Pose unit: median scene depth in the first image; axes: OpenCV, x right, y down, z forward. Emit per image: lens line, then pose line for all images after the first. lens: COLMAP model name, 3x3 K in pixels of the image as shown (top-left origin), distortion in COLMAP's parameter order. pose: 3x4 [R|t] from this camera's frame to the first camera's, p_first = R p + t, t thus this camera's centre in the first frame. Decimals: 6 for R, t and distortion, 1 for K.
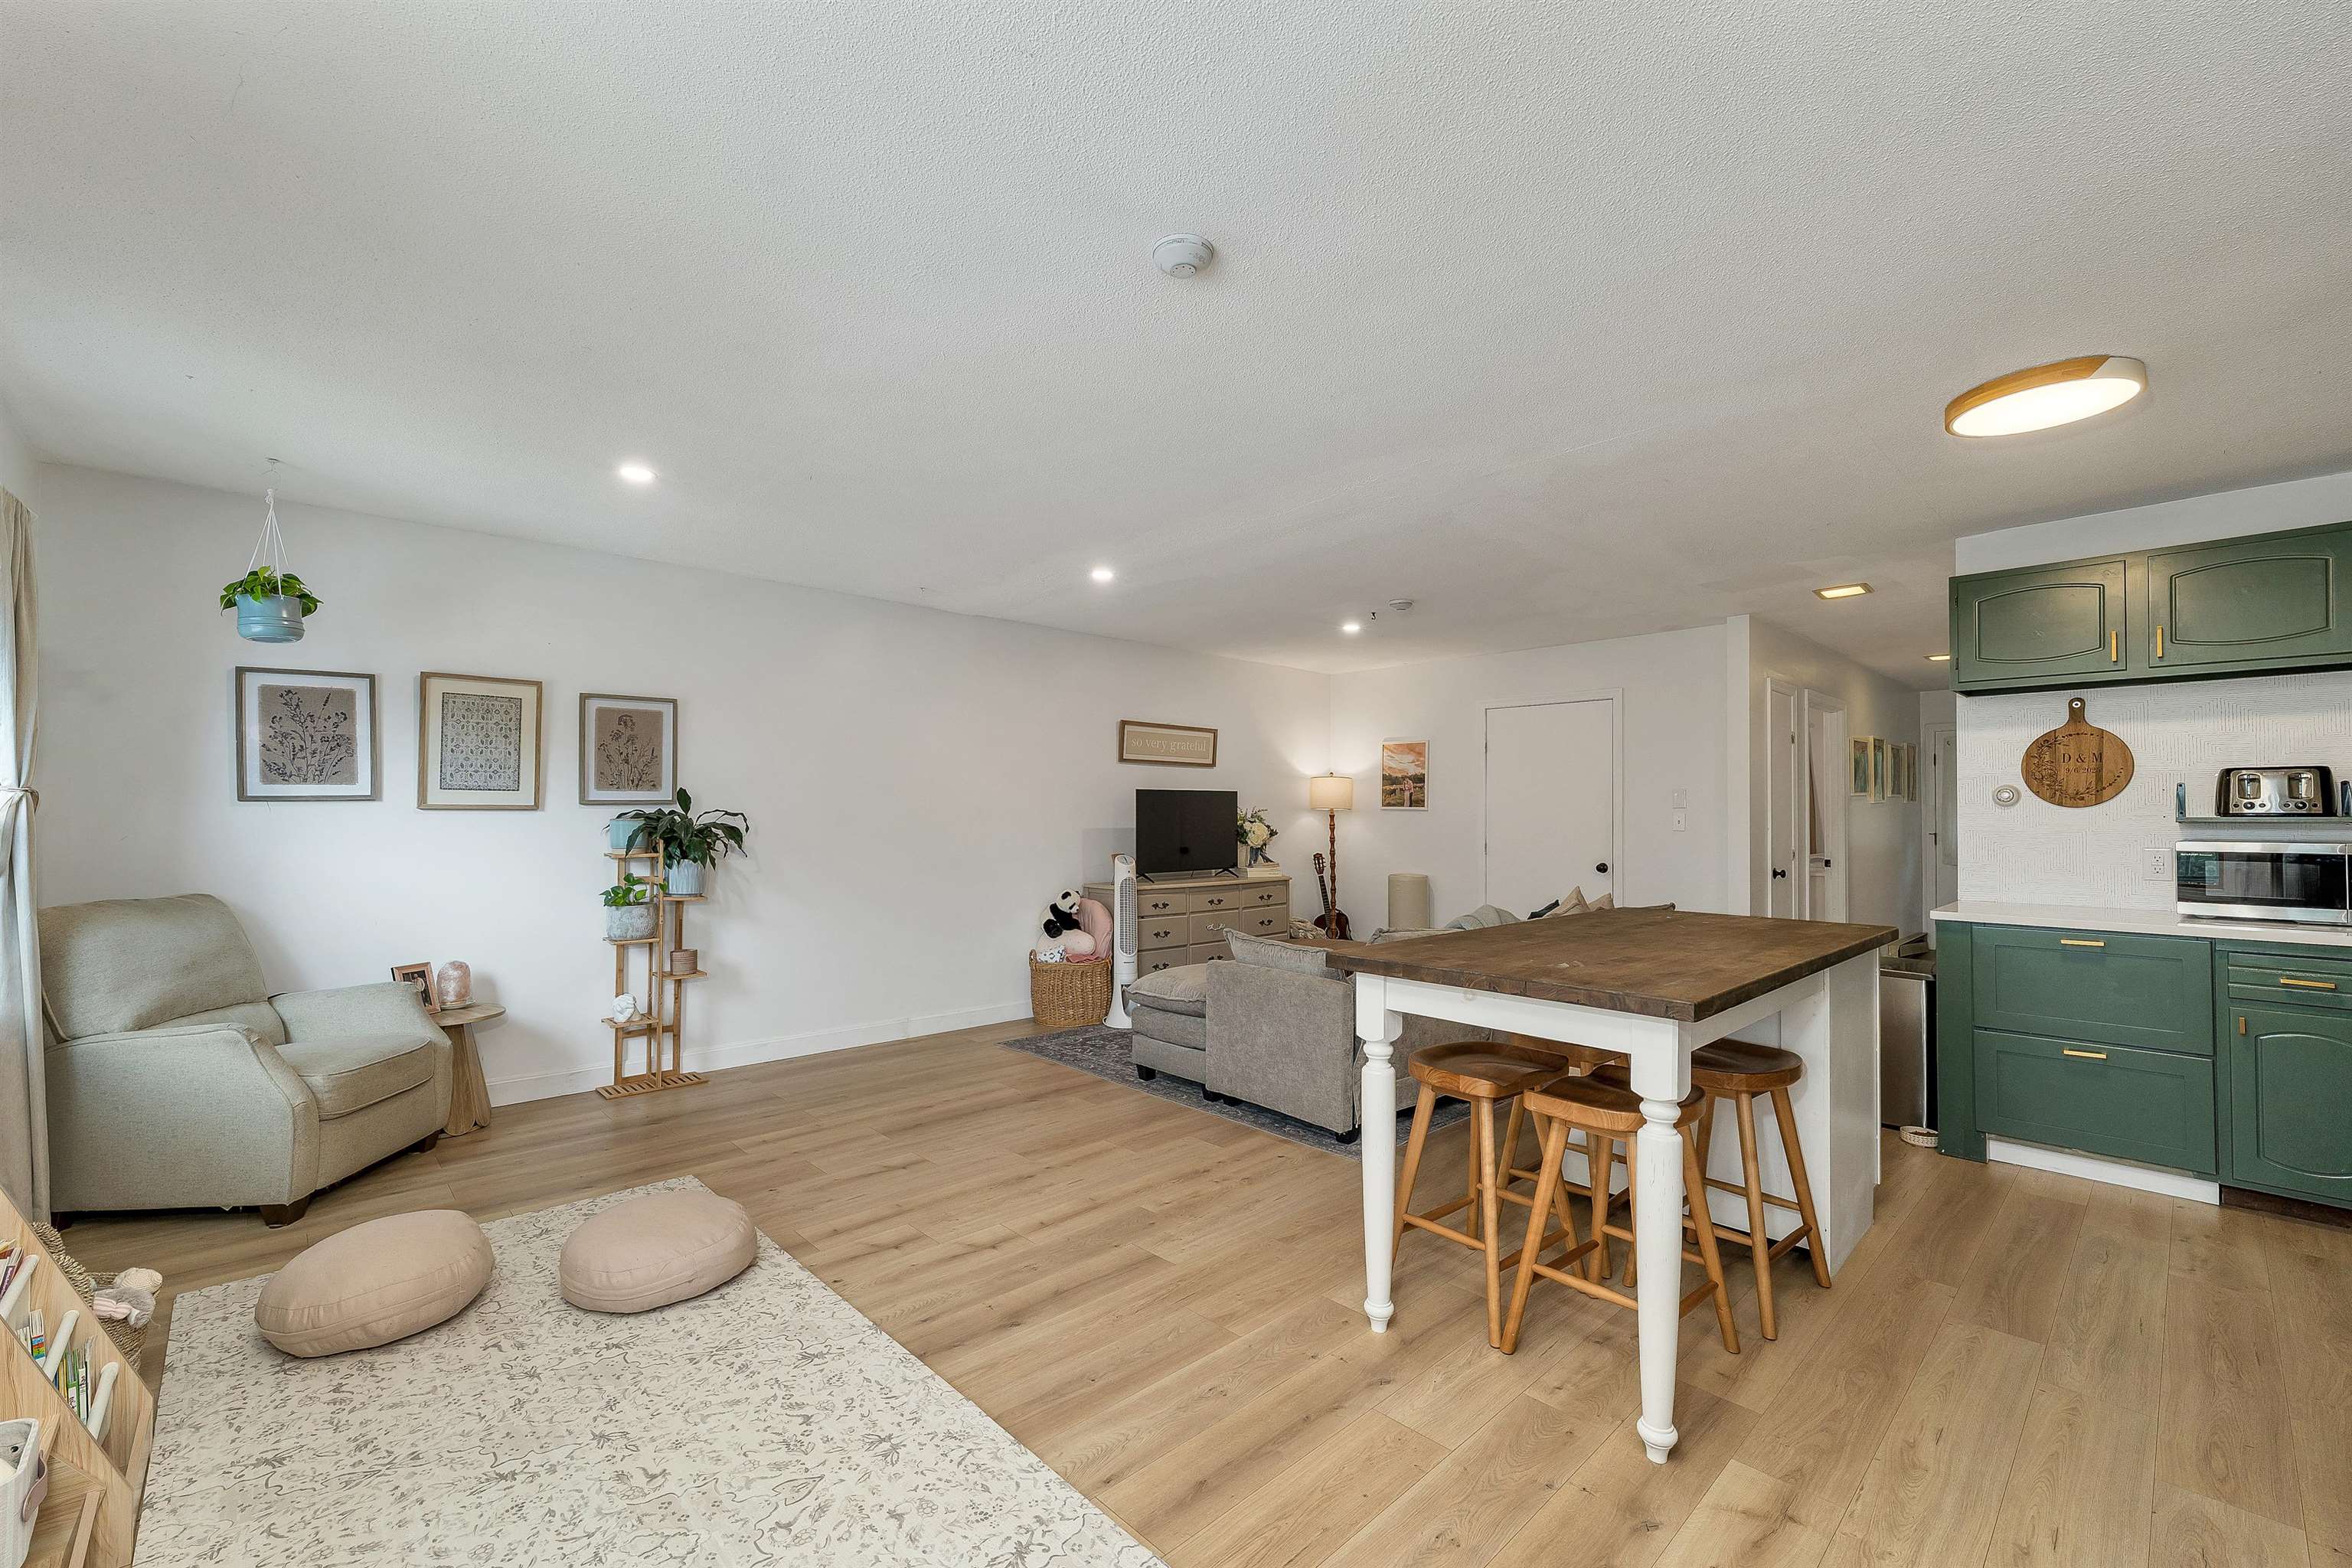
lens RADIAL K [[963.5, 0, 1178.2], [0, 963.5, 793.2], [0, 0, 1]] dist [-0.000228, -0.000079]
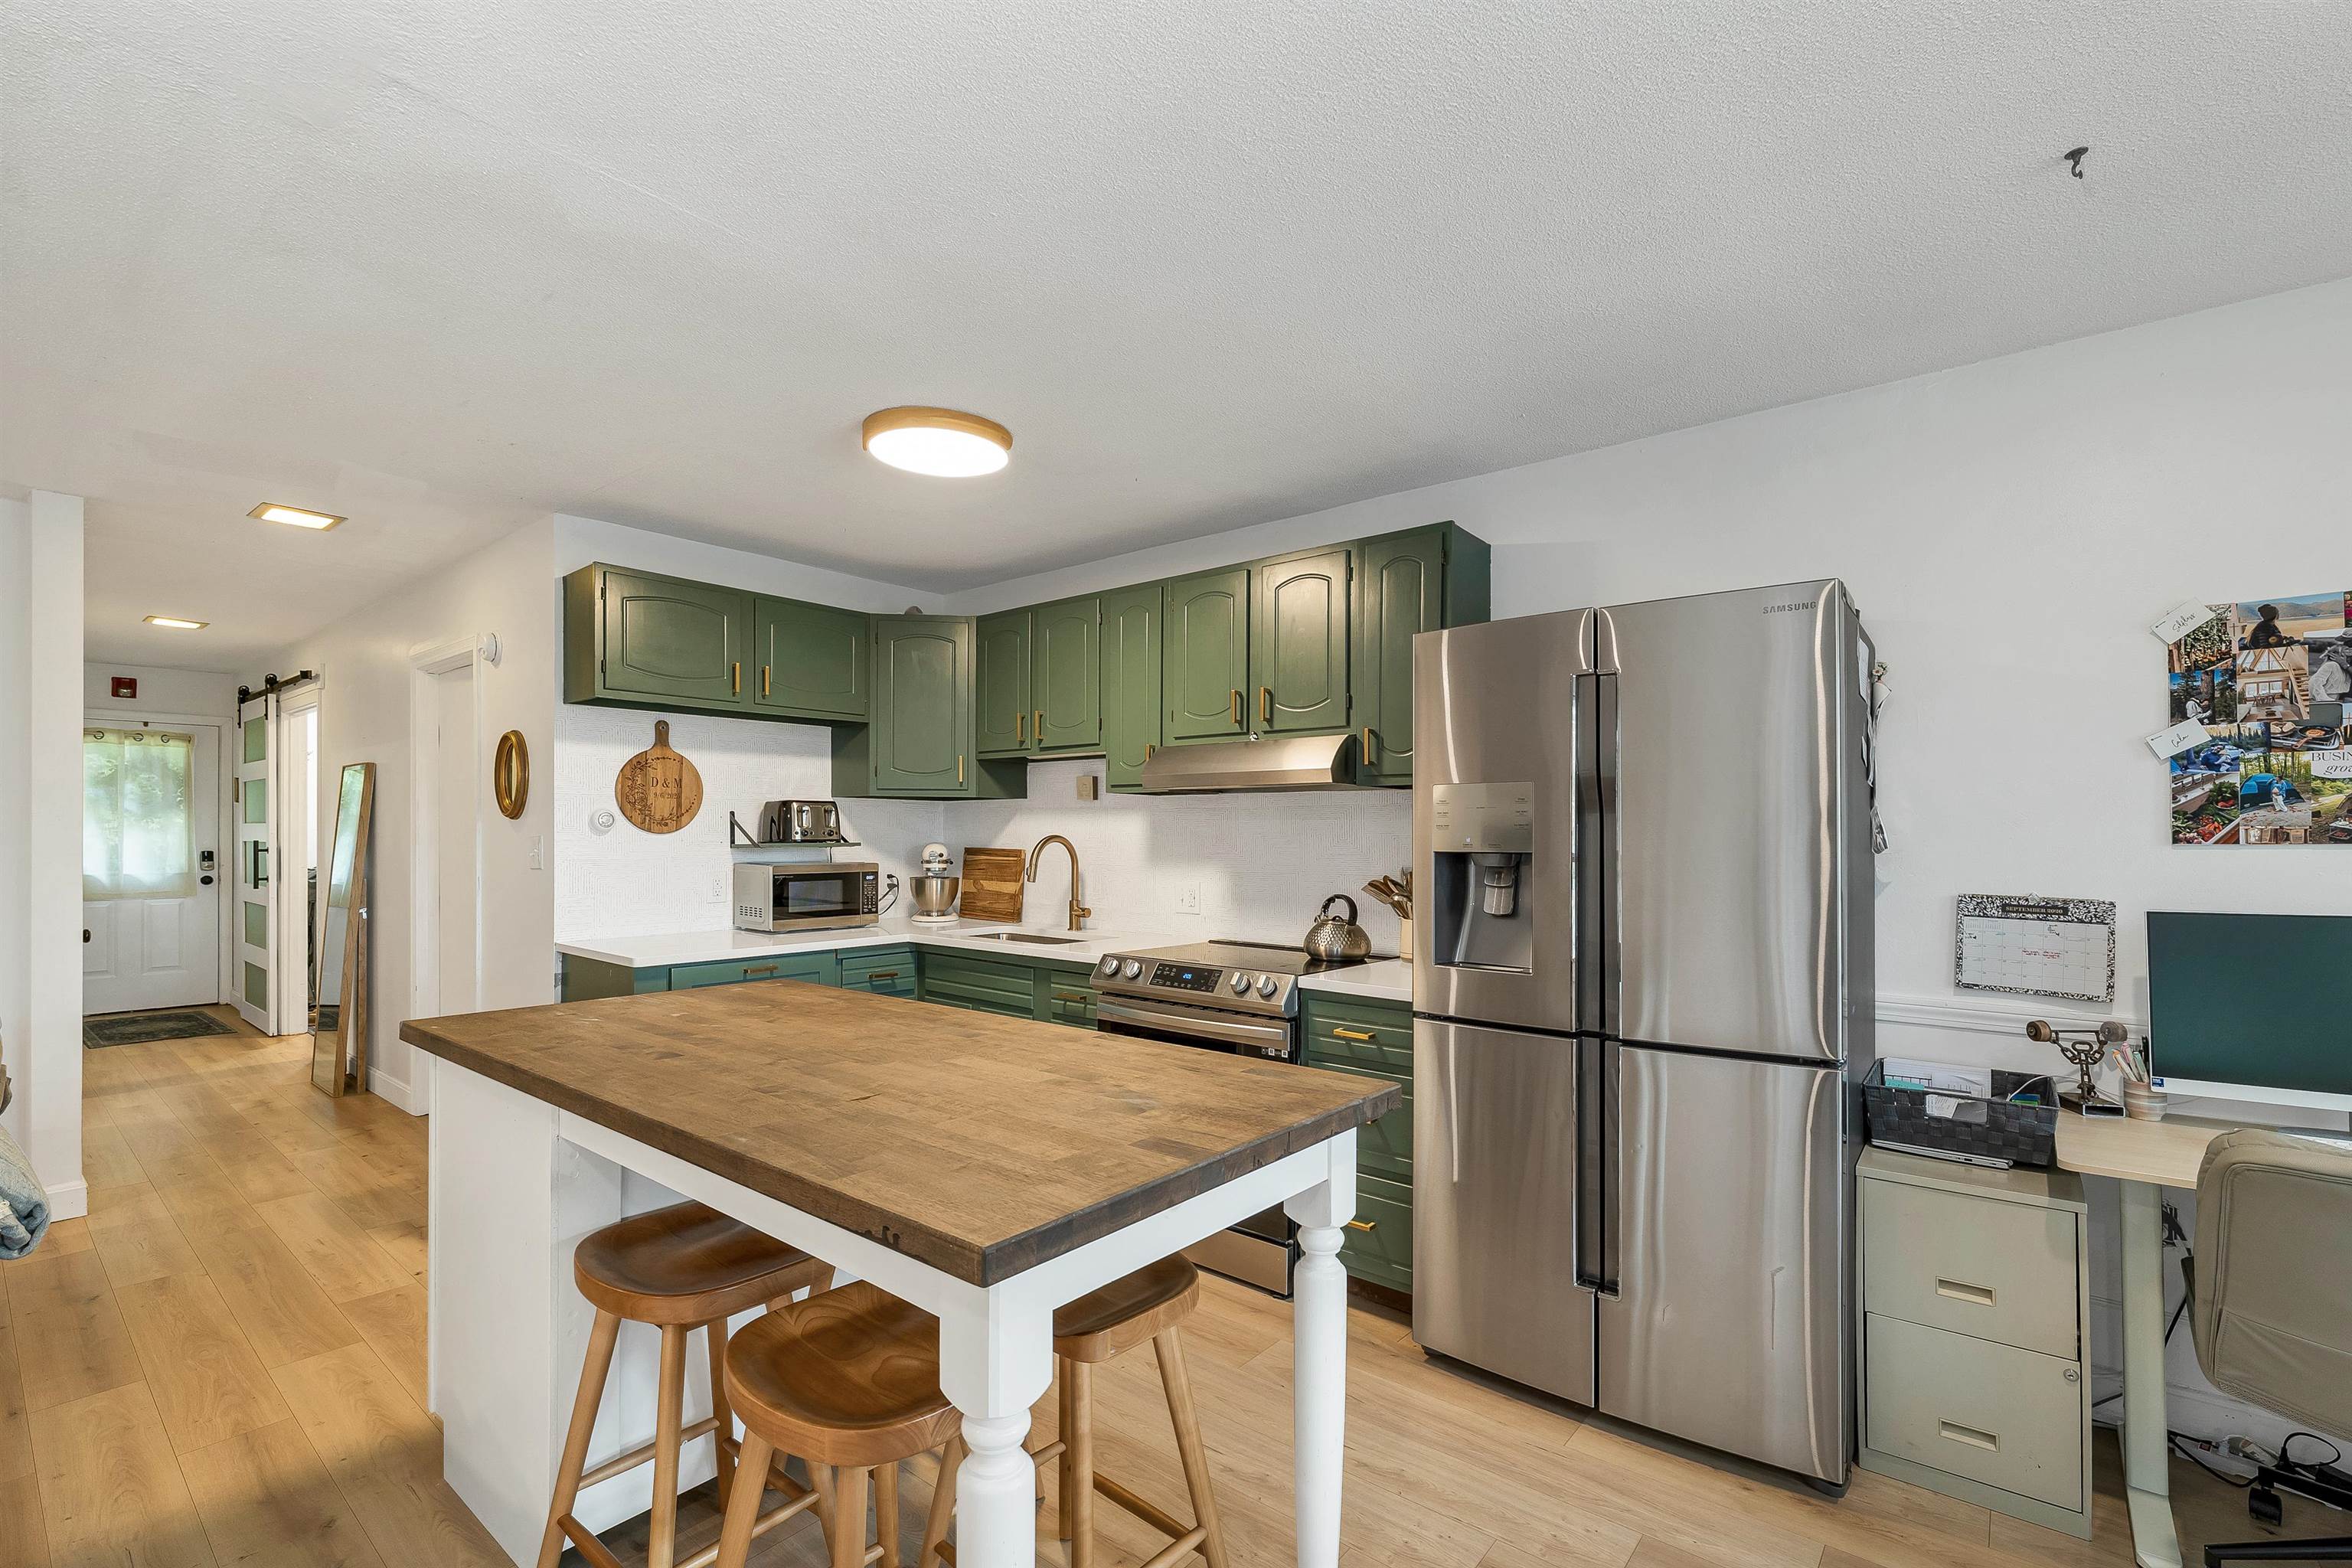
lens RADIAL K [[1033.2, 0, 1176.6], [0, 1033.2, 833.6], [0, 0, 1]] dist [-0.000943, -0.000114]
pose [[-0.120276, -0.006569, 0.992719, -0.140098], [-0.024991, 0.999681, 0.003587, -0.001815], [-0.992426, -0.024377, -0.120402, 0.527235]]
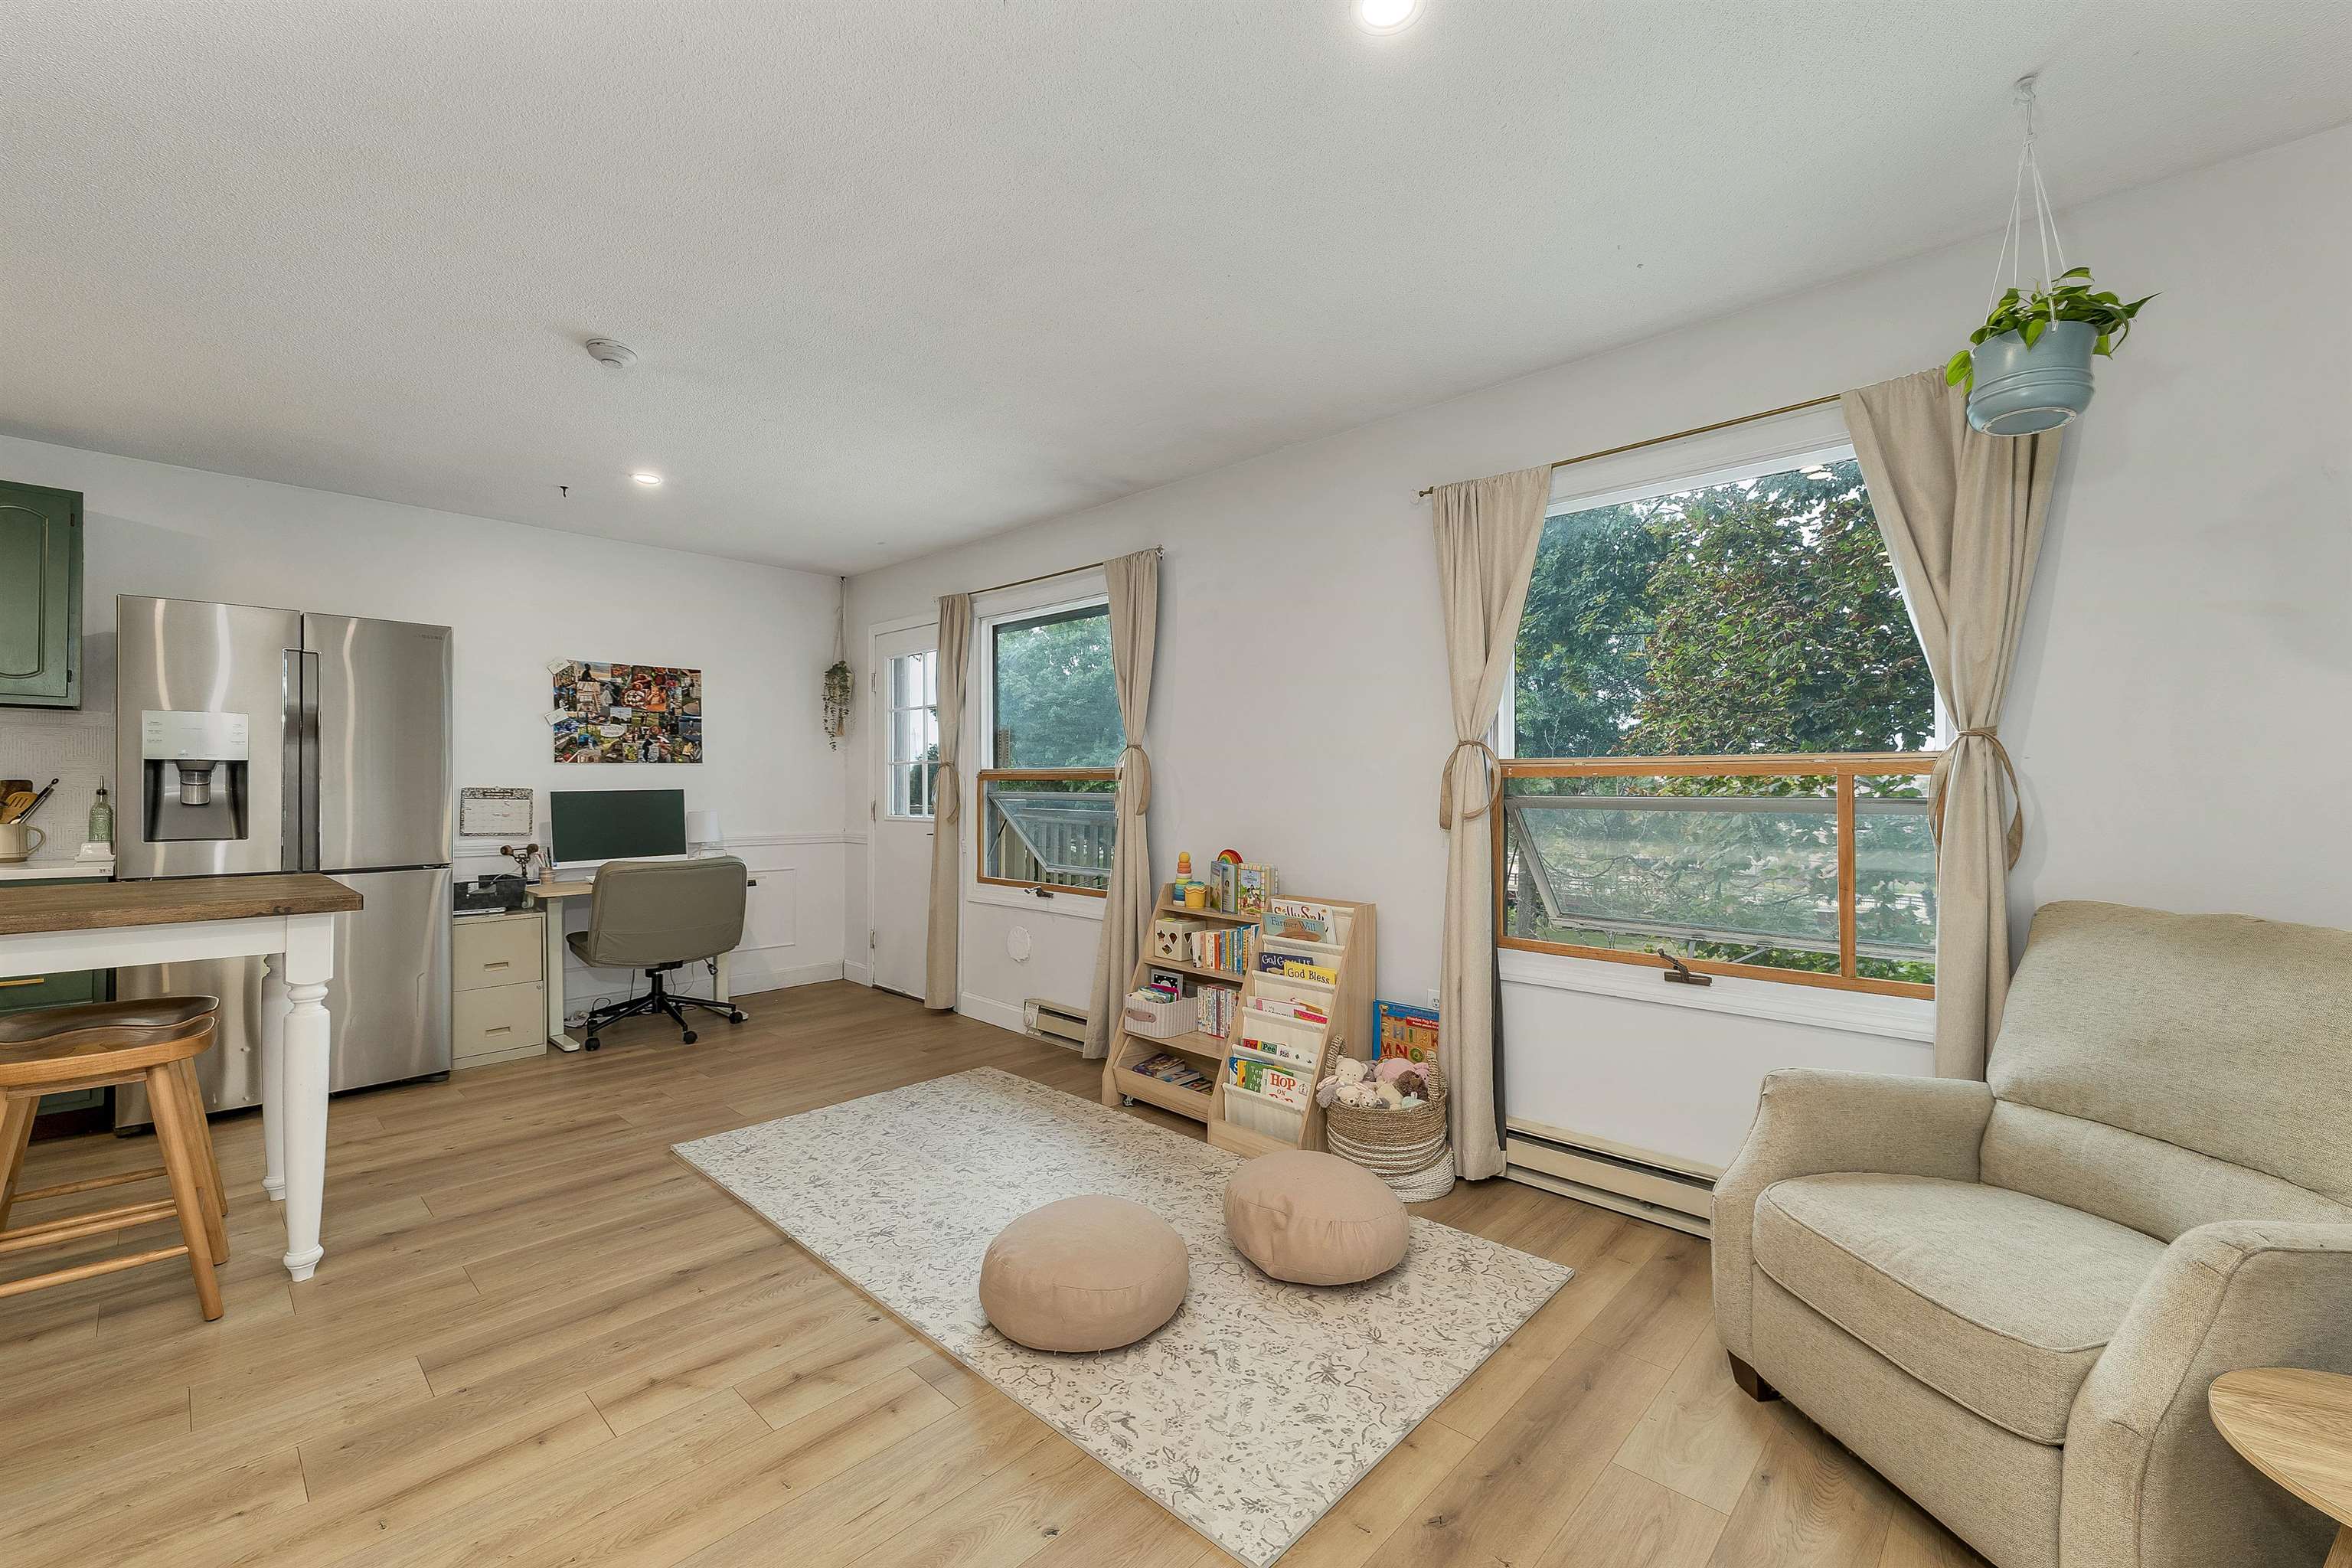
lens RADIAL K [[964.3, 0, 1176.0], [0, 964.3, 784.0], [0, 0, 1]] dist [0.000612, -0.000308]
pose [[-0.998673, -0.008972, -0.050718, -0.332771], [-0.007723, 0.999663, -0.024767, 0.038070], [0.050923, -0.024343, -0.998406, 1.087560]]
